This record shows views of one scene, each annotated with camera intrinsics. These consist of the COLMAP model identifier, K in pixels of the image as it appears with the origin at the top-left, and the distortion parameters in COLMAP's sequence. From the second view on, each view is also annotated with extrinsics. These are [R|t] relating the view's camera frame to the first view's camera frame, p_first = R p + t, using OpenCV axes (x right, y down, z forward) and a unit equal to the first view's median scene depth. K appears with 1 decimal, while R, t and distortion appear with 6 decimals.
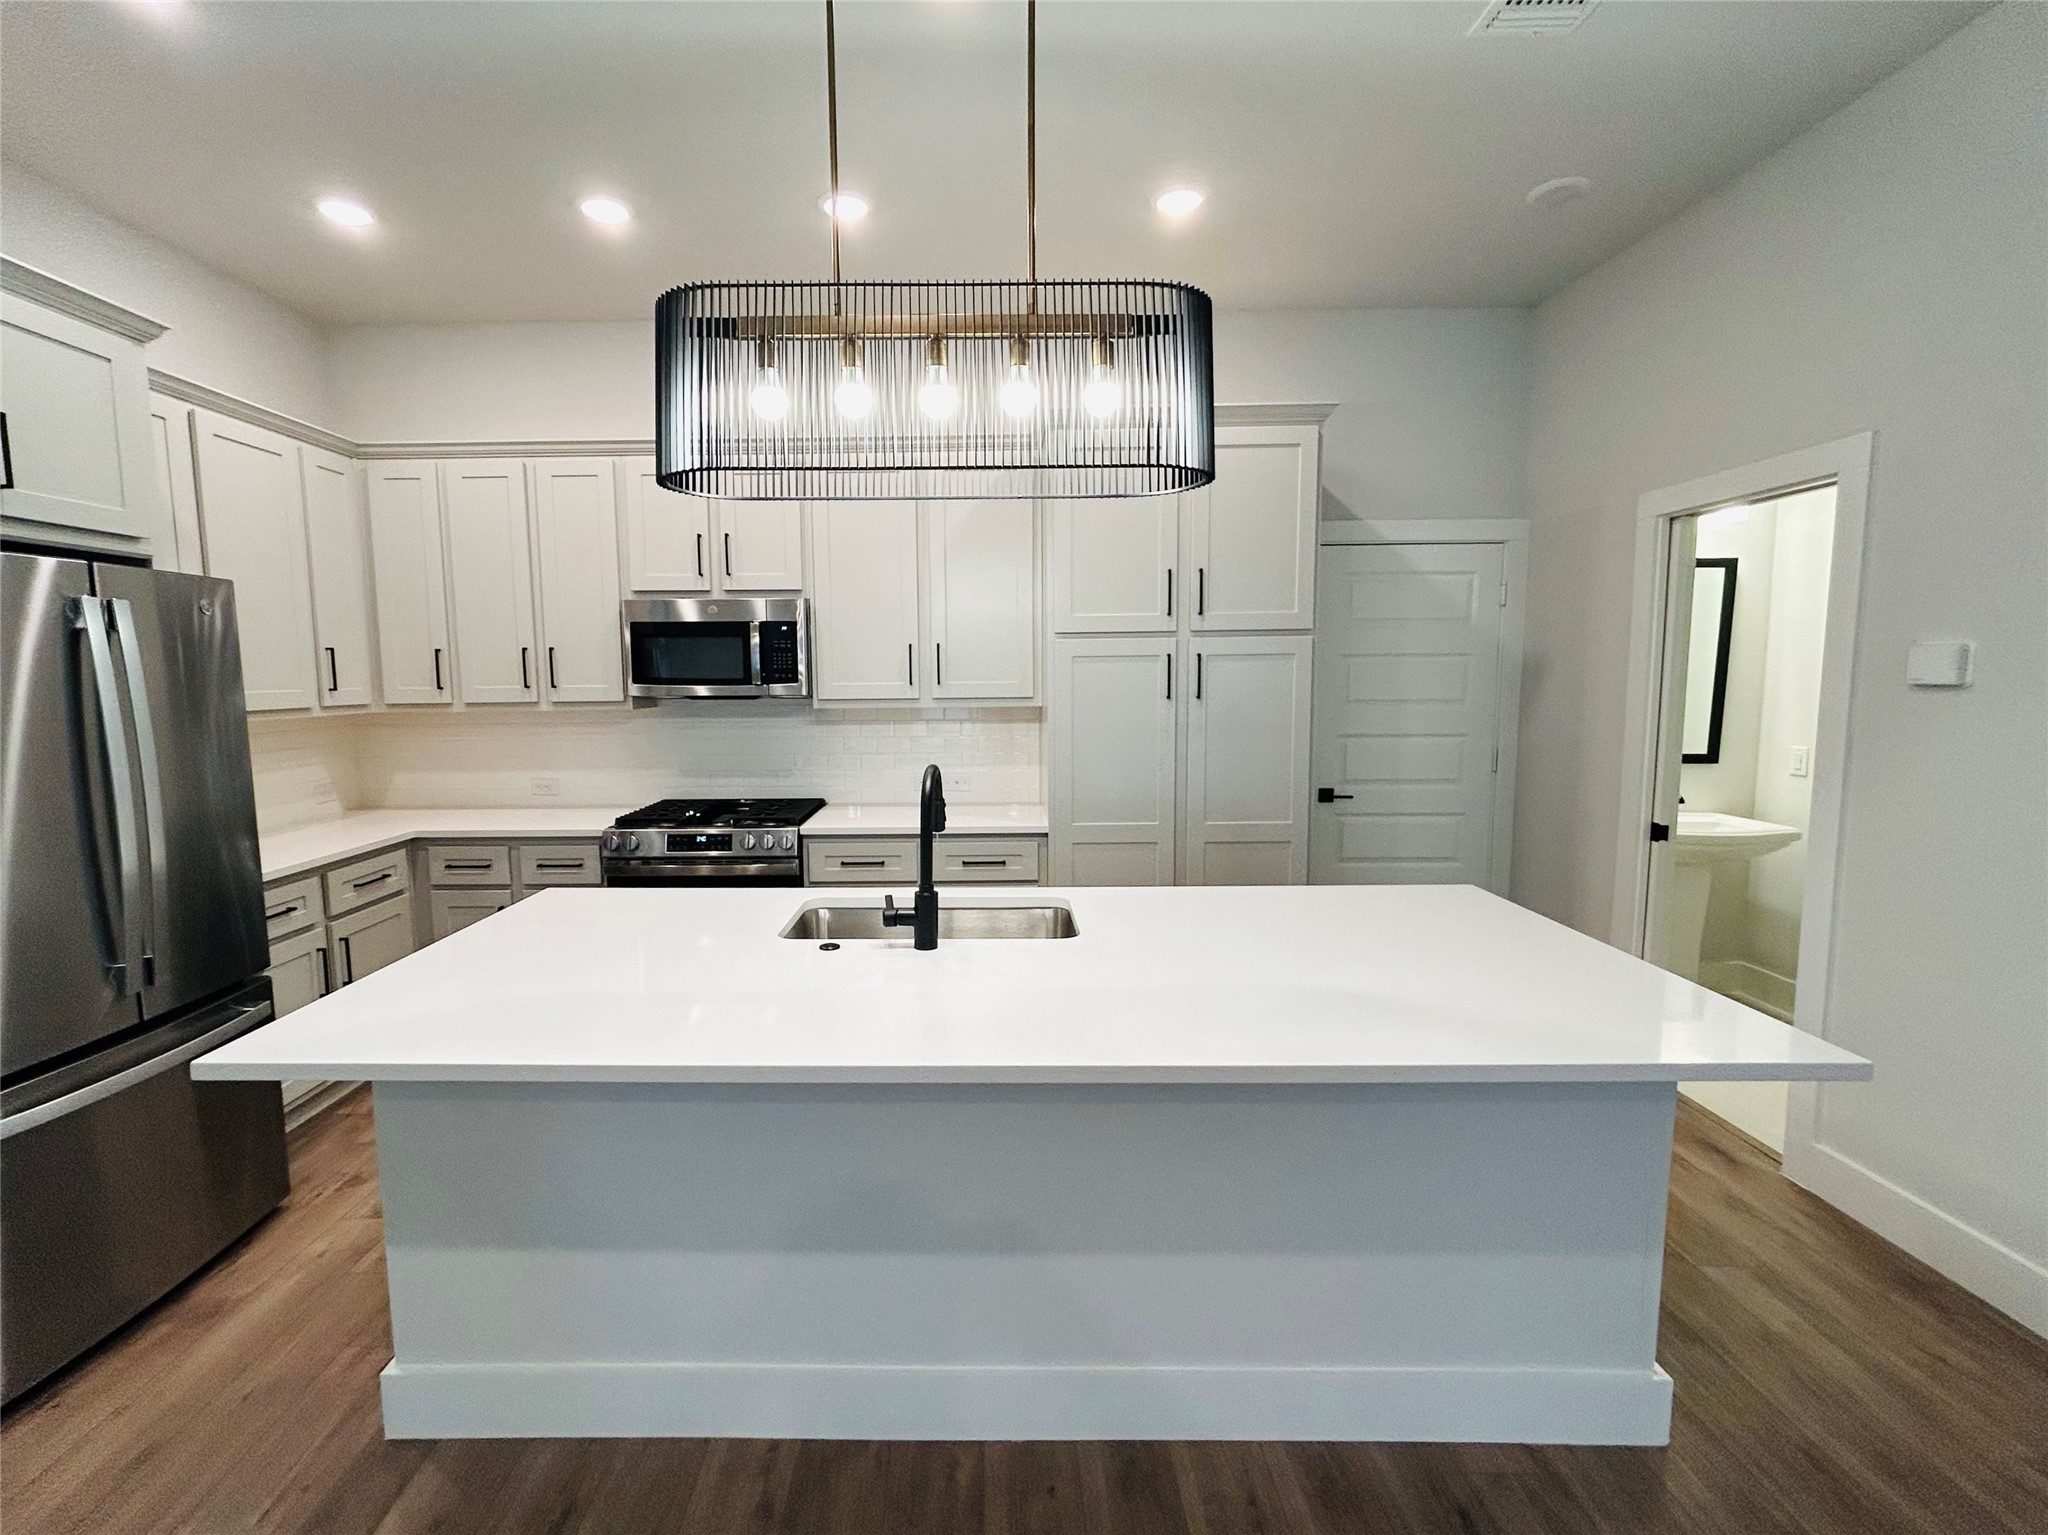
lens RADIAL K [[916.9, 0, 969.8], [0, 916.9, 768.7], [0, 0, 1]] dist [0.000132, 0.000145]
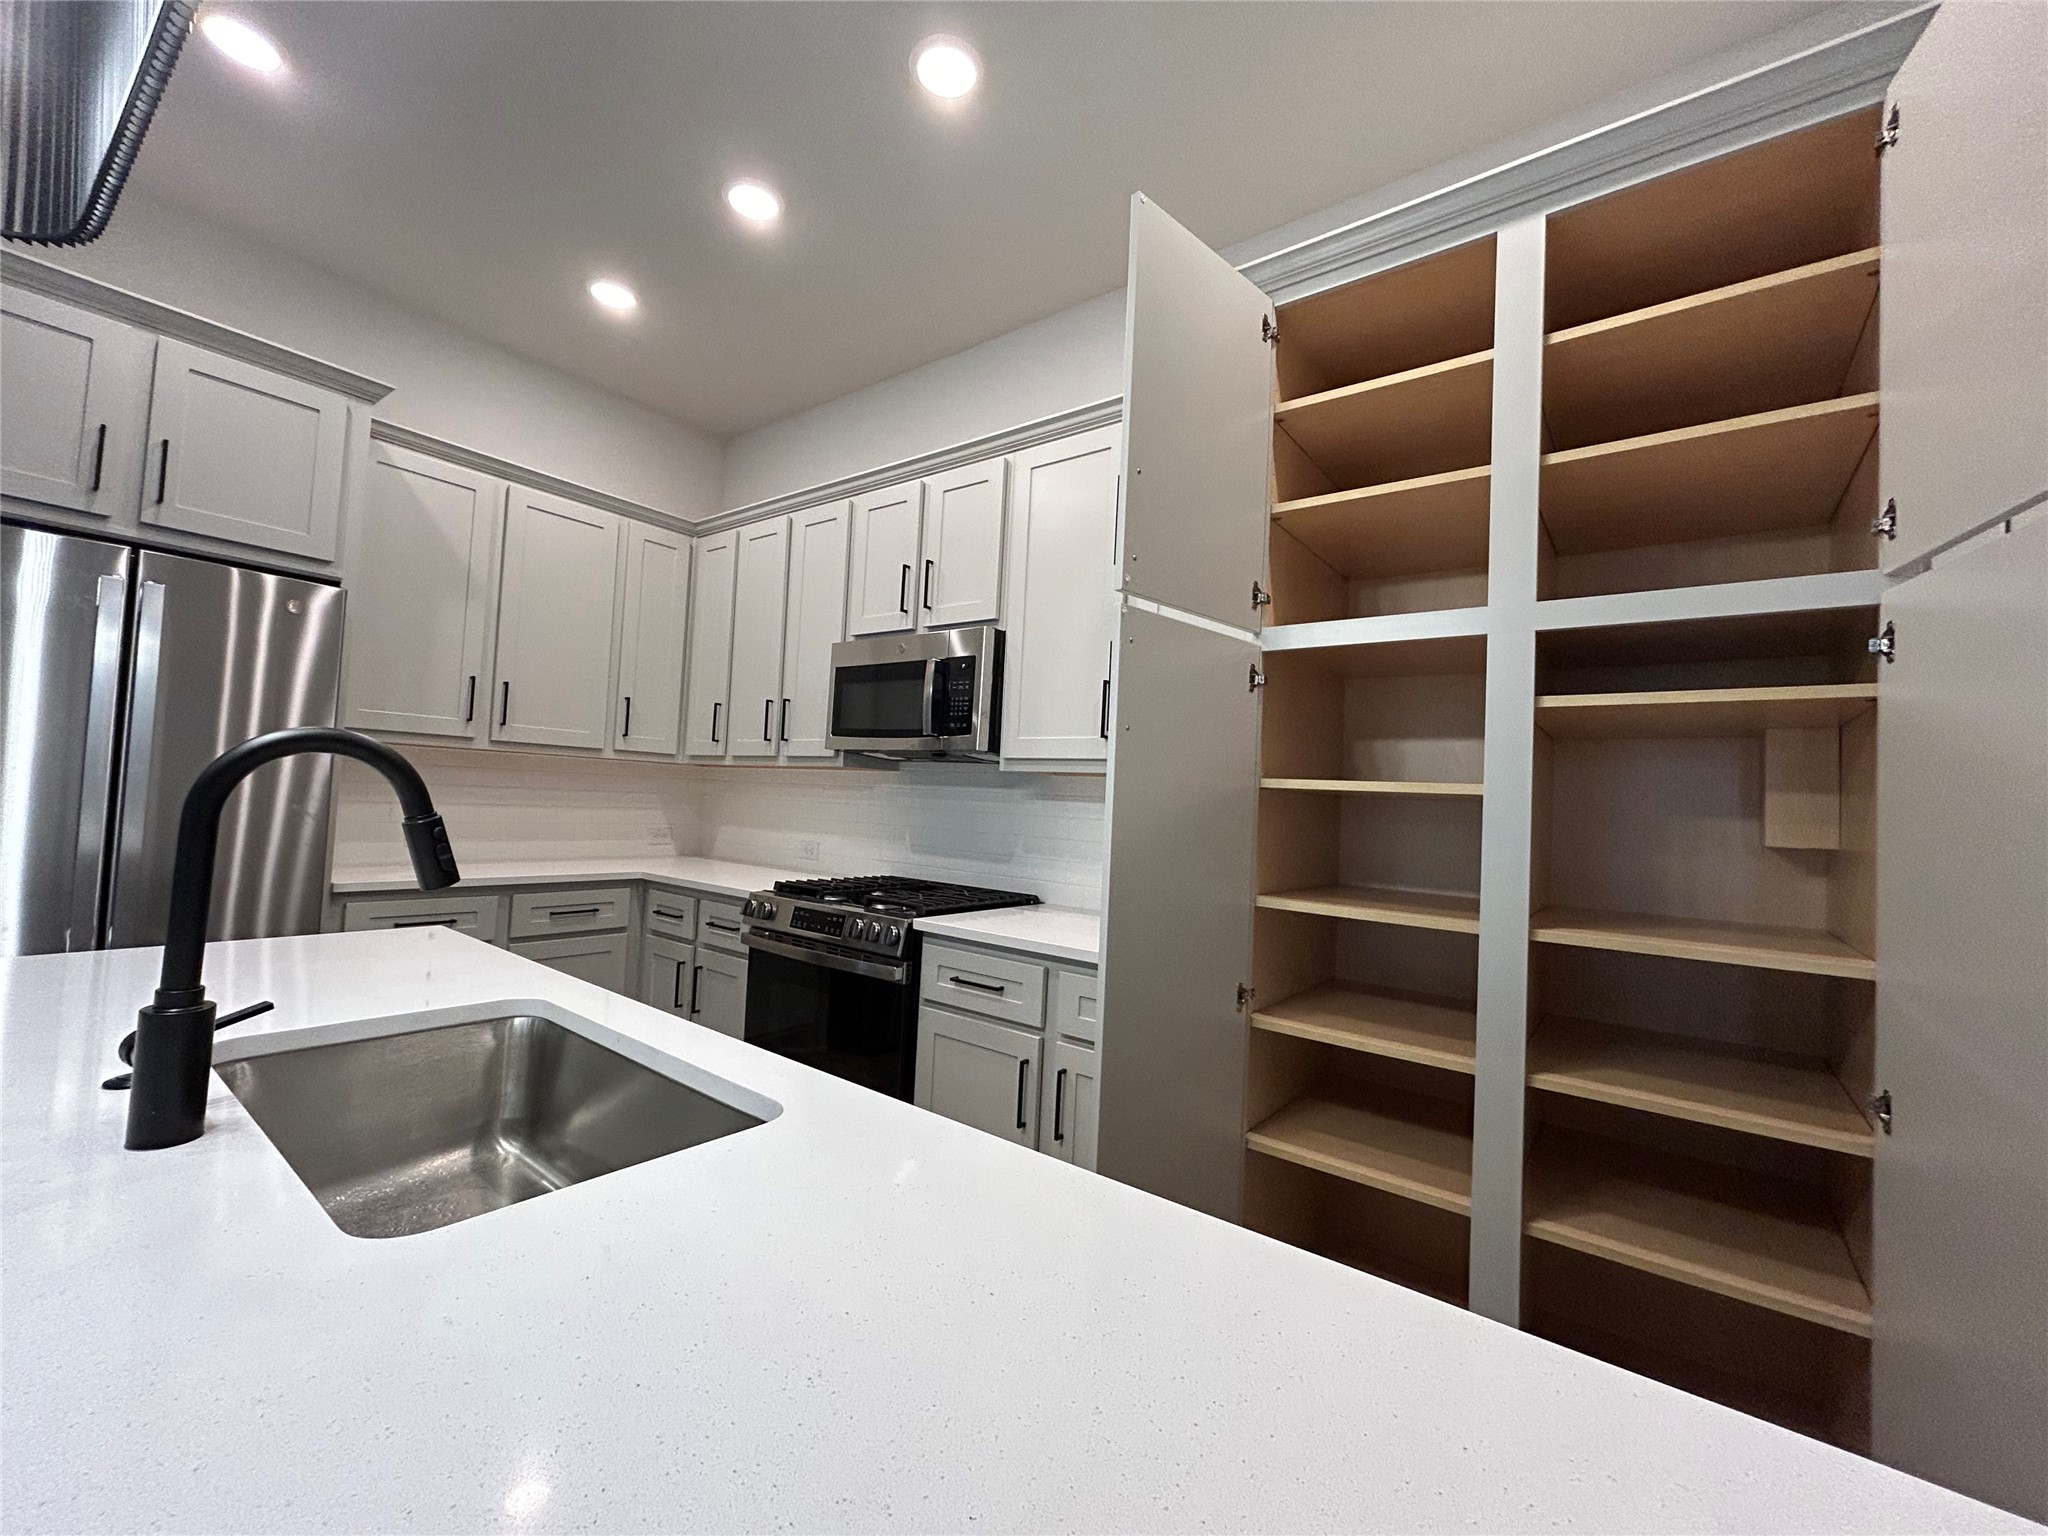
lens RADIAL K [[829.7, 0, 1021.8], [0, 829.7, 768.3], [0, 0, 1]] dist [-0.000170, -0.000319]
pose [[0.802778, 0.027029, -0.595665, 0.270277], [-0.121065, 0.985553, -0.118439, 0.012548], [0.583859, 0.167194, 0.794453, 0.485991]]
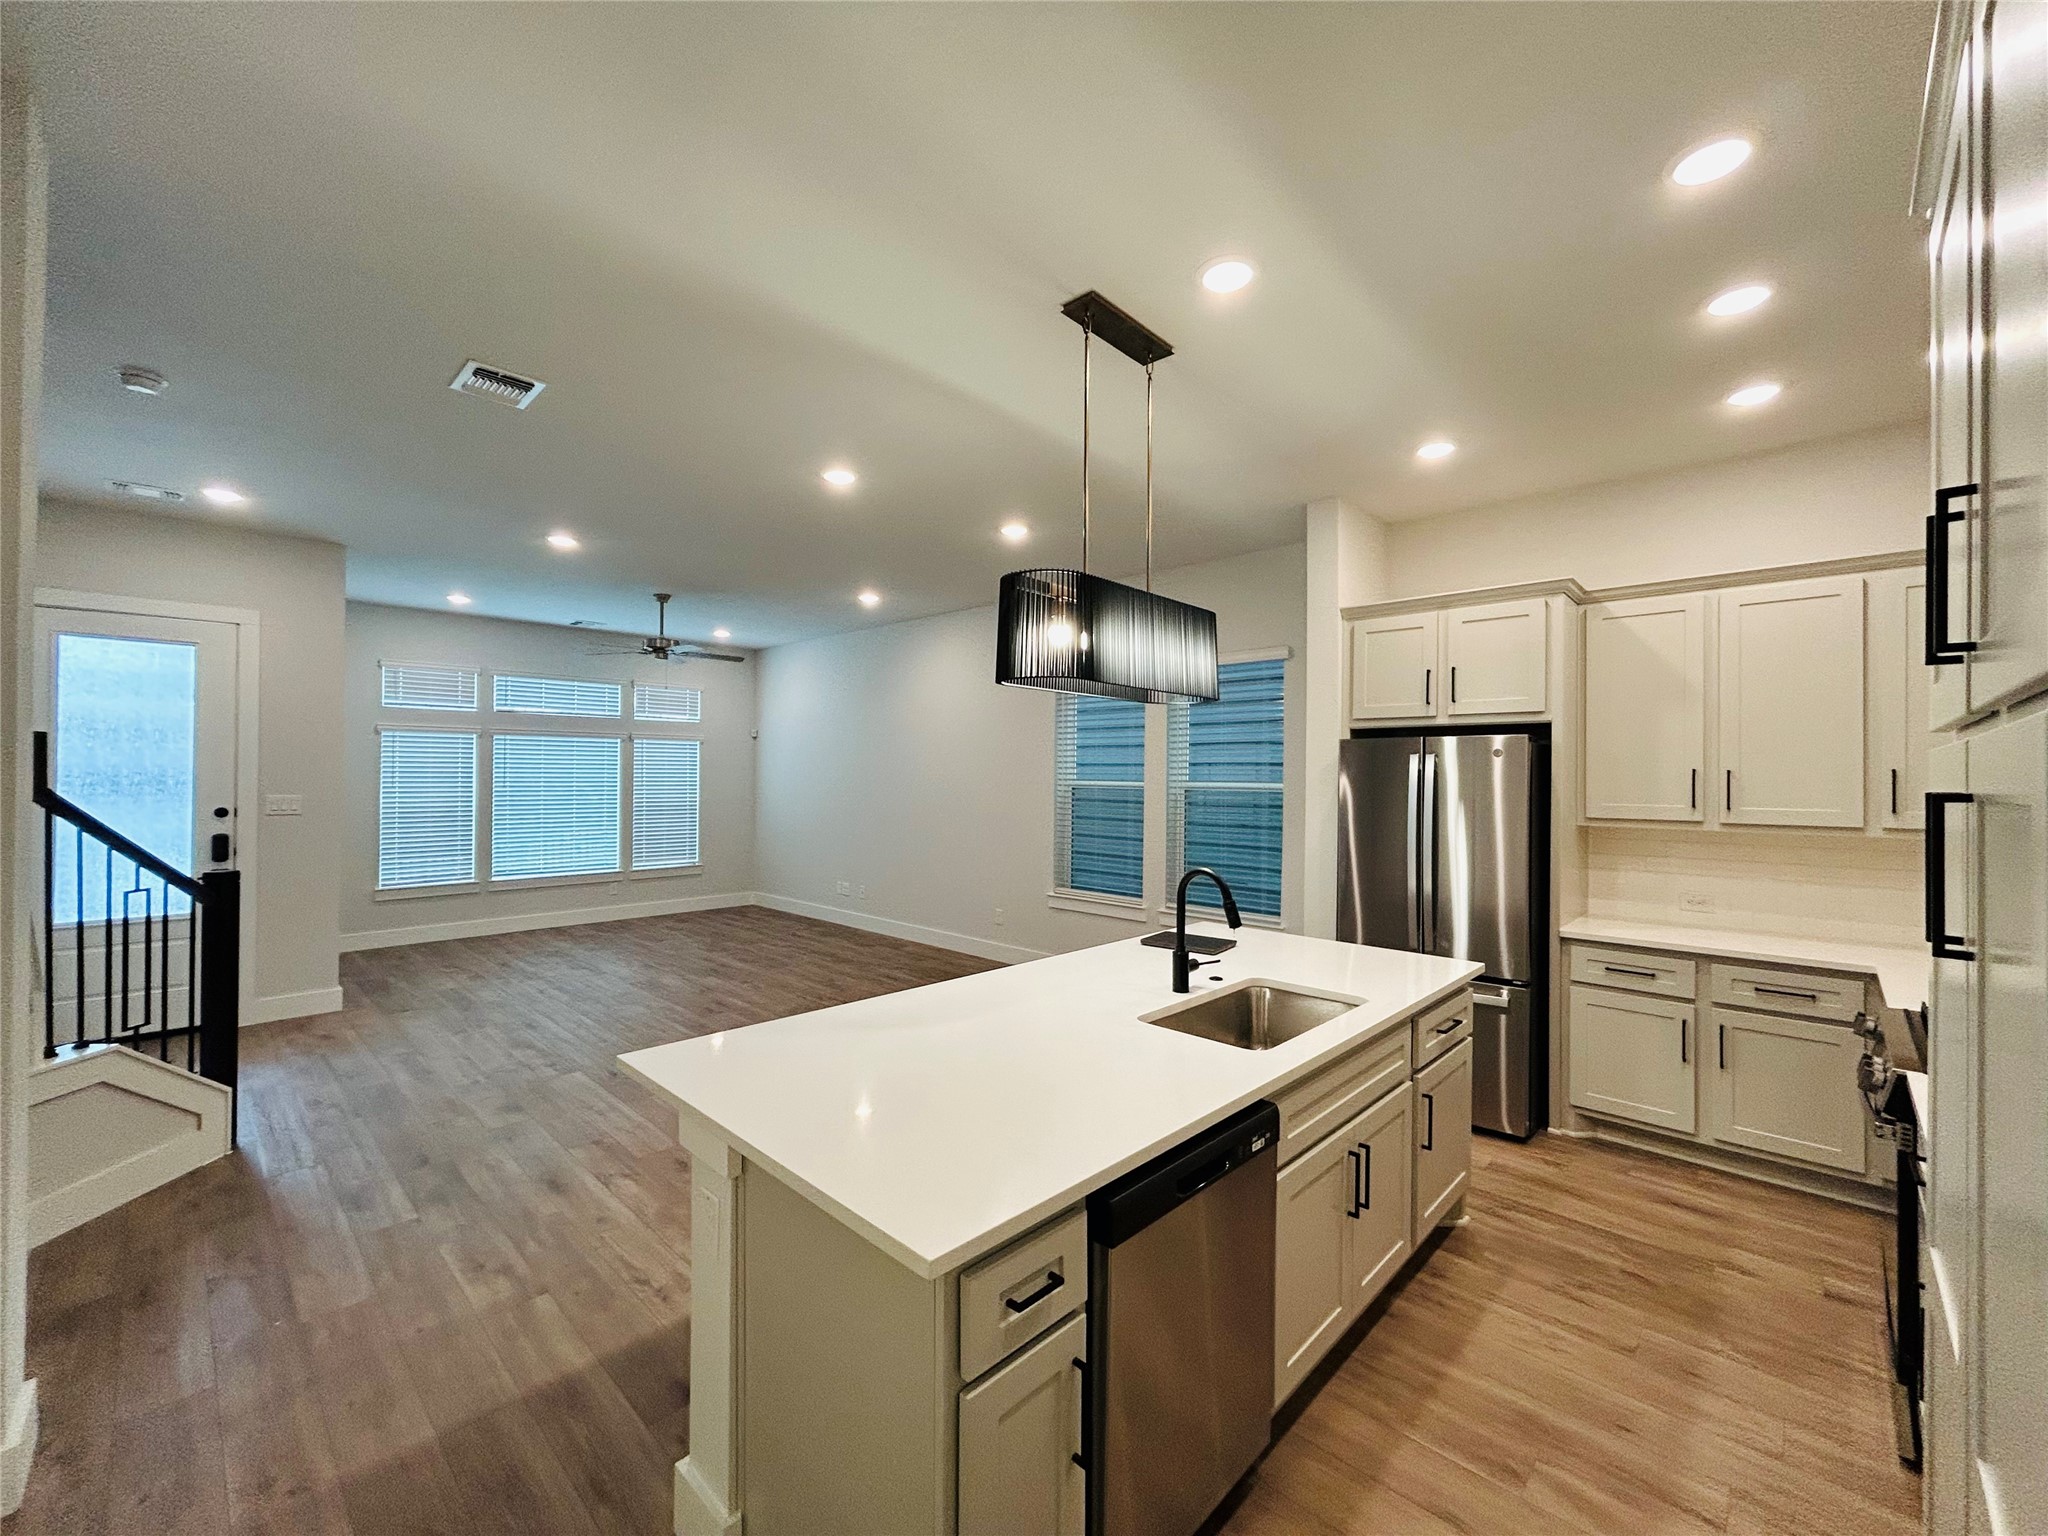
lens RADIAL K [[822.2, 0, 1014.7], [0, 822.2, 771.0], [0, 0, 1]] dist [0.002419, 0.000274]
pose [[-0.689568, 0.000585, -0.724220, 0.580102], [-0.076157, 0.994397, 0.073317, -0.120419], [0.720205, 0.105712, -0.685660, 0.904262]]
